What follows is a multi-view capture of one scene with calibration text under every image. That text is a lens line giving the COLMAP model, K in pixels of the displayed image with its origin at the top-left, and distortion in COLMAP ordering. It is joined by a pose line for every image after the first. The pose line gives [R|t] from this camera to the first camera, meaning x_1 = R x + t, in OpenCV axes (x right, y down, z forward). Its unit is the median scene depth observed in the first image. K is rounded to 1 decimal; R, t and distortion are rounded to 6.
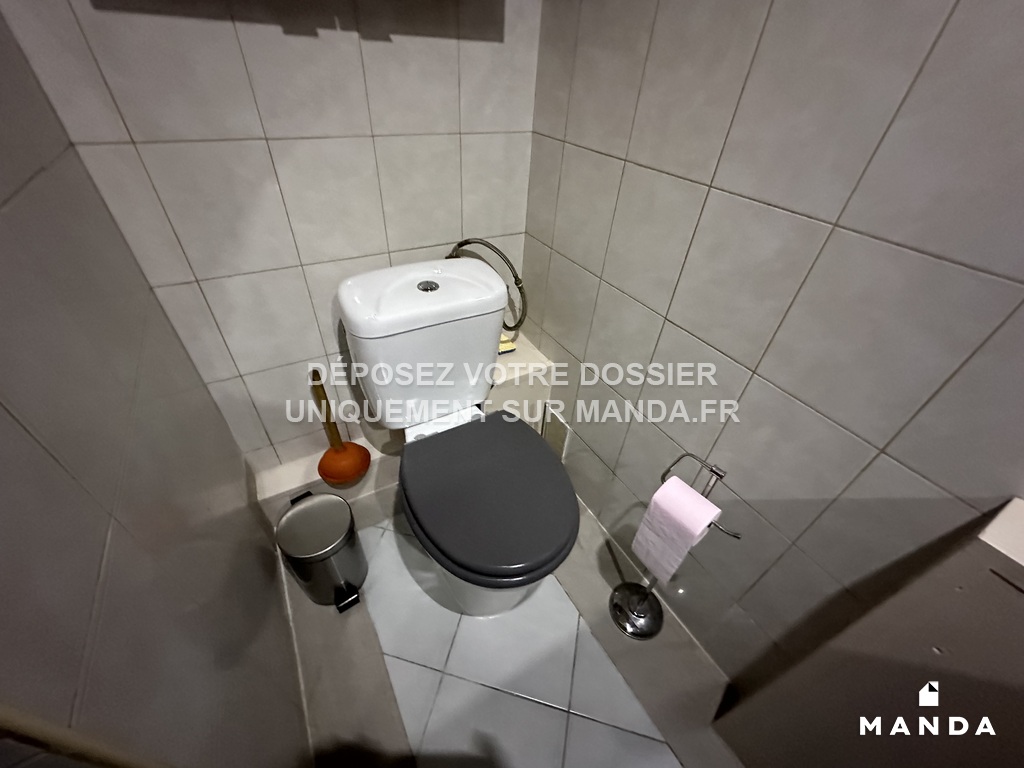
lens RADIAL K [[408.0, 0, 513.5], [0, 408.0, 382.1], [0, 0, 1]] dist [-0.000356, -0.000218]
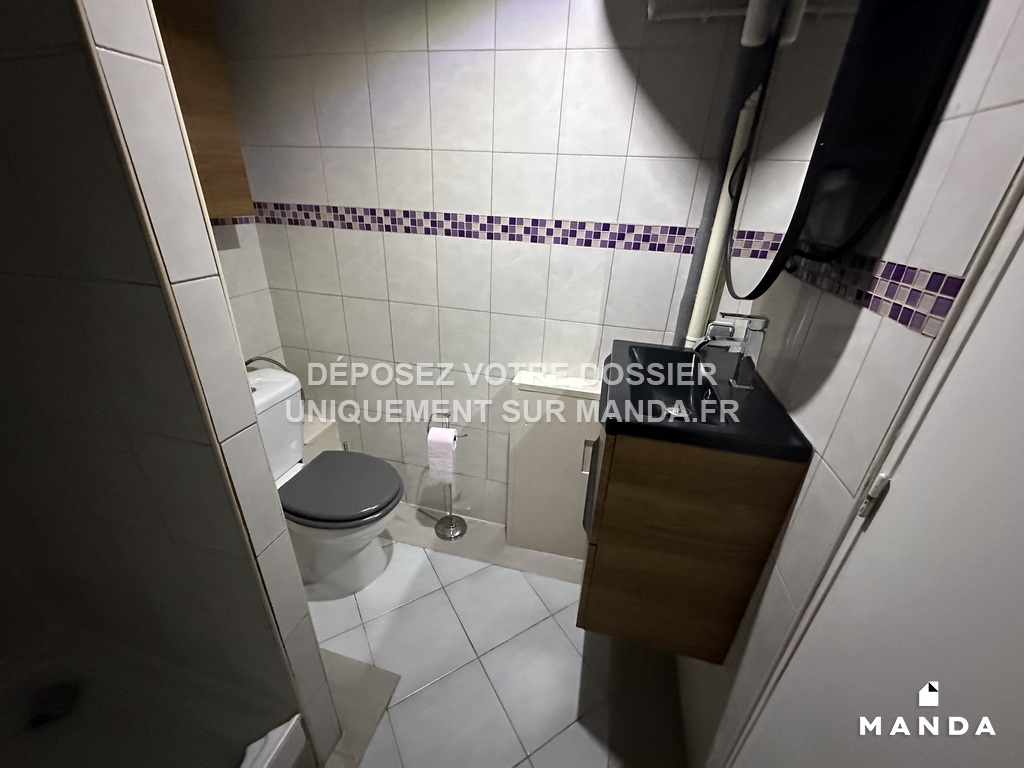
lens RADIAL K [[408.0, 0, 513.5], [0, 408.0, 382.1], [0, 0, 1]] dist [-0.000356, -0.000218]
pose [[0.708592, -0.324660, 0.626493, -0.434100], [0.445048, 0.894624, -0.039759, 0.235921], [-0.547567, 0.306992, 0.778413, -0.736034]]
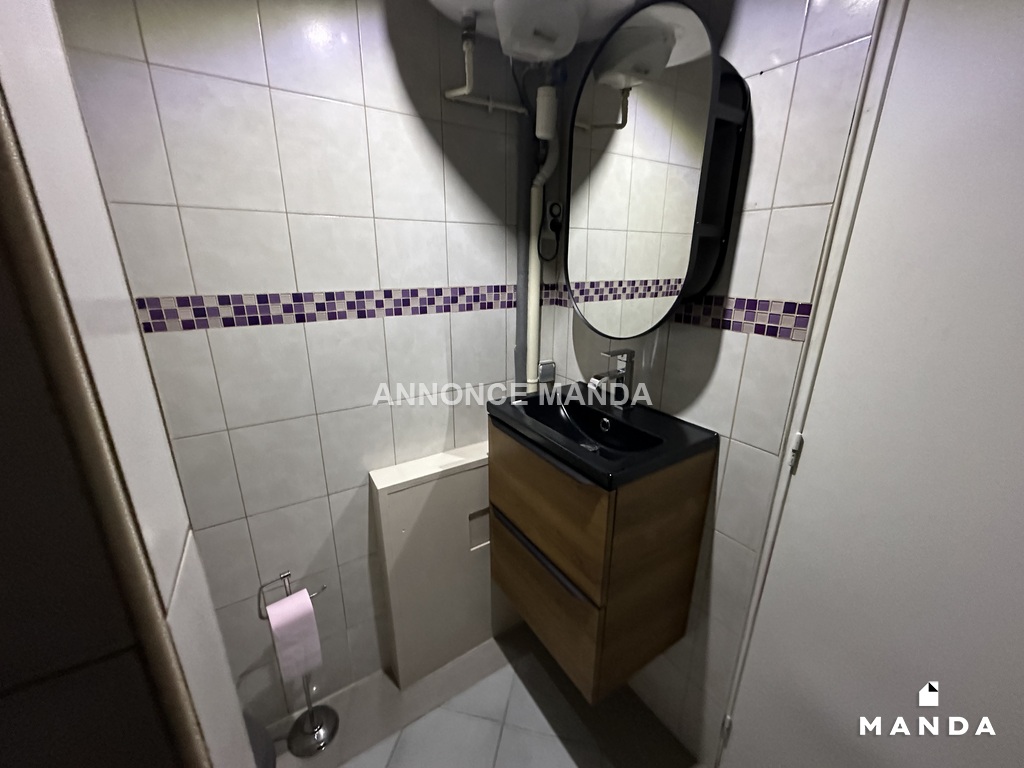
lens RADIAL K [[408.0, 0, 513.5], [0, 408.0, 382.1], [0, 0, 1]] dist [-0.000356, -0.000218]
pose [[-0.021101, -0.351035, 0.936124, -0.507523], [0.624703, 0.726413, 0.286477, -0.151936], [-0.780577, 0.590845, 0.203965, -0.291719]]
